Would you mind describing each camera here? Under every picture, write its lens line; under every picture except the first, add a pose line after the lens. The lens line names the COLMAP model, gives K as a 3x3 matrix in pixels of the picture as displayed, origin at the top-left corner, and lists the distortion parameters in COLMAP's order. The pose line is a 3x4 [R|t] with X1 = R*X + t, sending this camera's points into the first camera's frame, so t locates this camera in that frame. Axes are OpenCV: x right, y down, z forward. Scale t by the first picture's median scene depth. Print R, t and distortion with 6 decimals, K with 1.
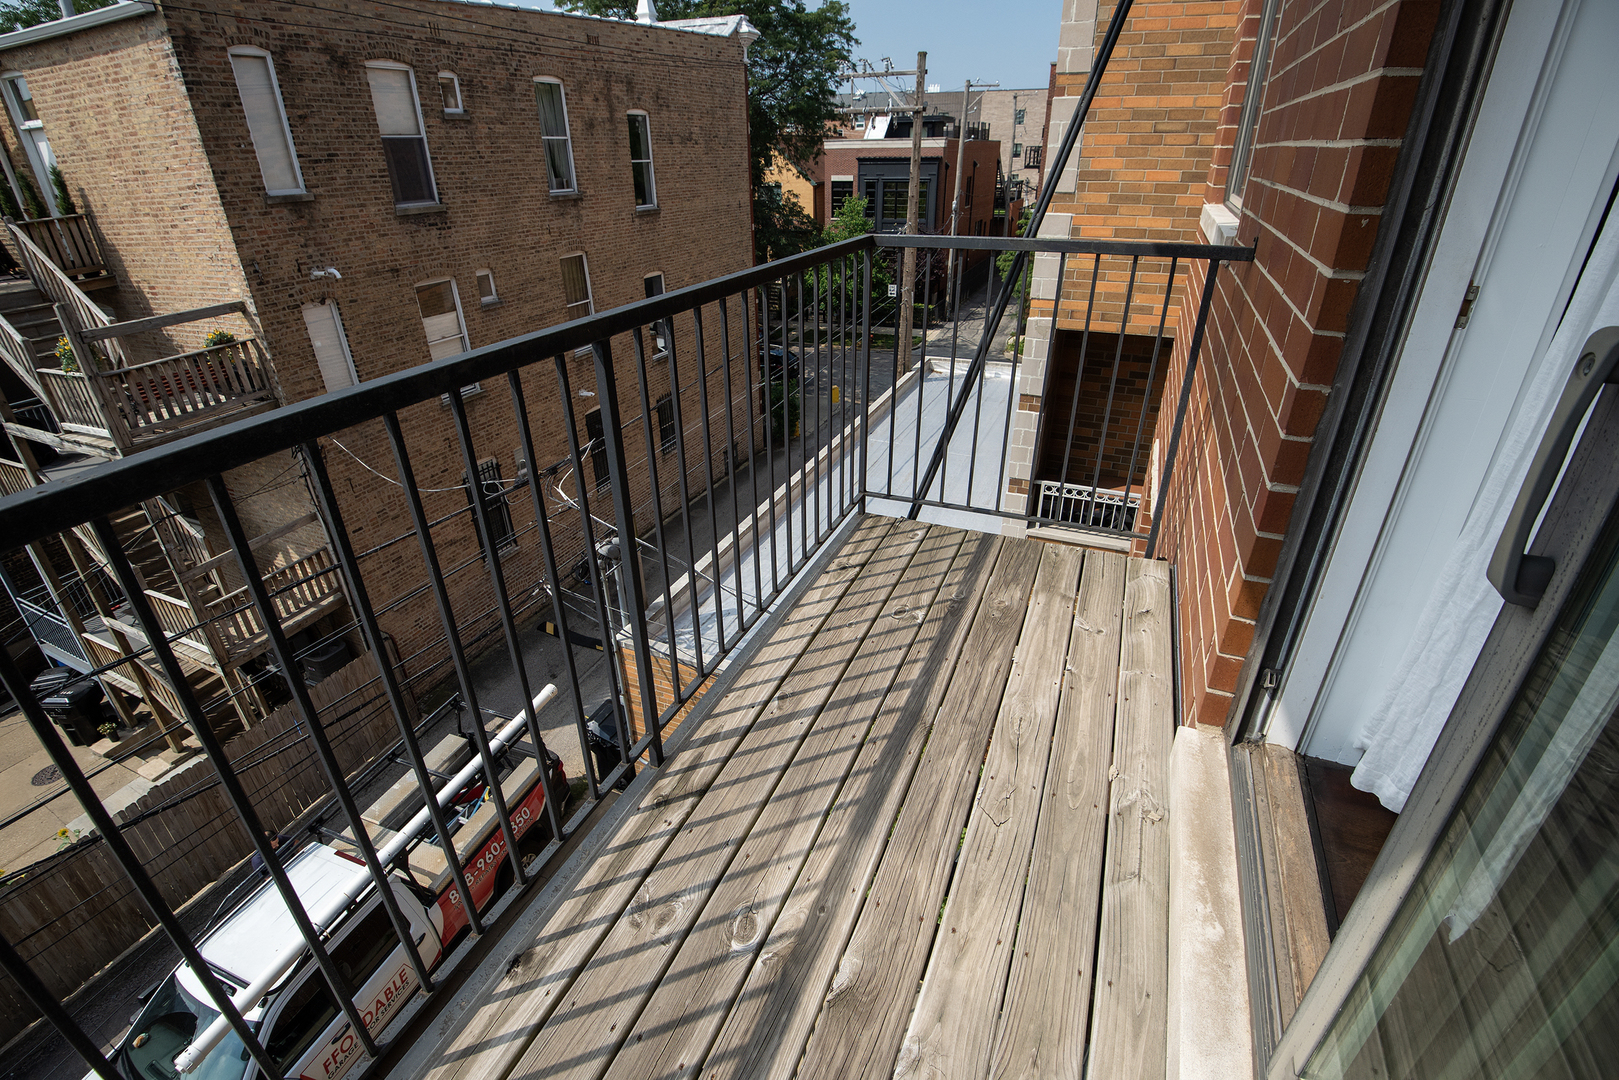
lens RADIAL K [[754.4, 0, 795.8], [0, 754.4, 522.7], [0, 0, 1]] dist [-0.020719, -0.014010]
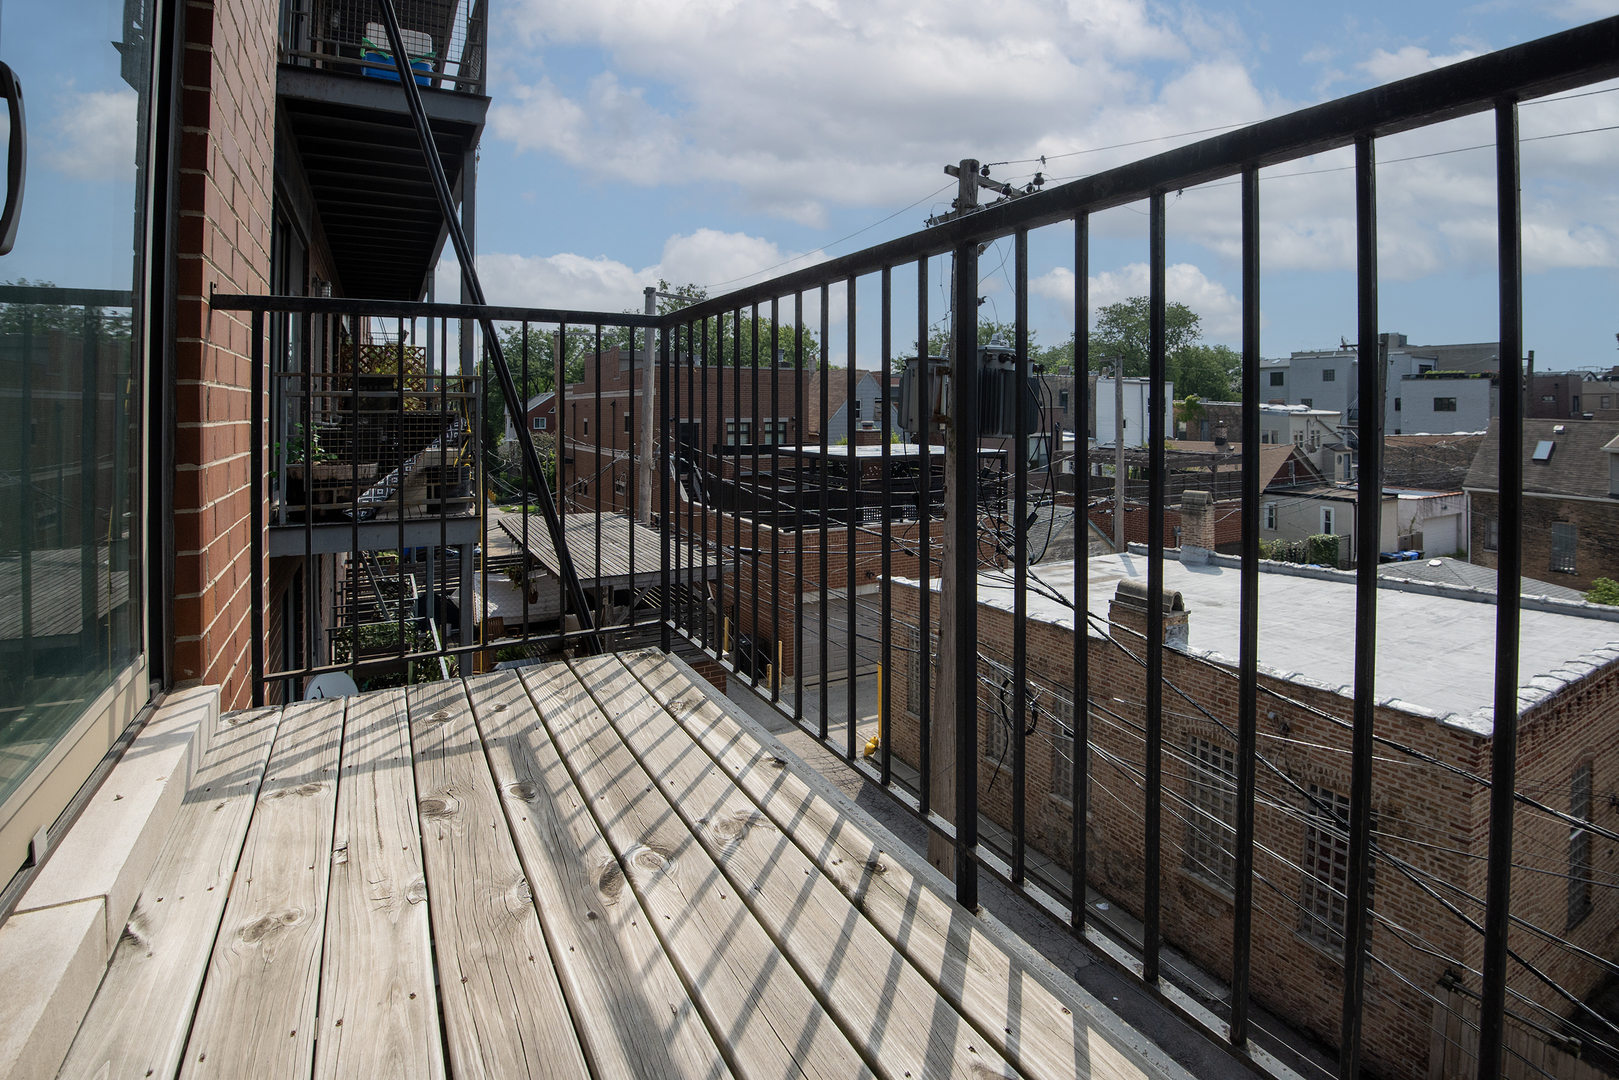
lens RADIAL K [[754.4, 0, 795.8], [0, 754.4, 522.7], [0, 0, 1]] dist [-0.020719, -0.014010]
pose [[-0.611775, 0.149741, -0.776730, 0.403196], [-0.337011, 0.839008, 0.427187, -0.203775], [0.715650, 0.523109, -0.462820, 1.171747]]
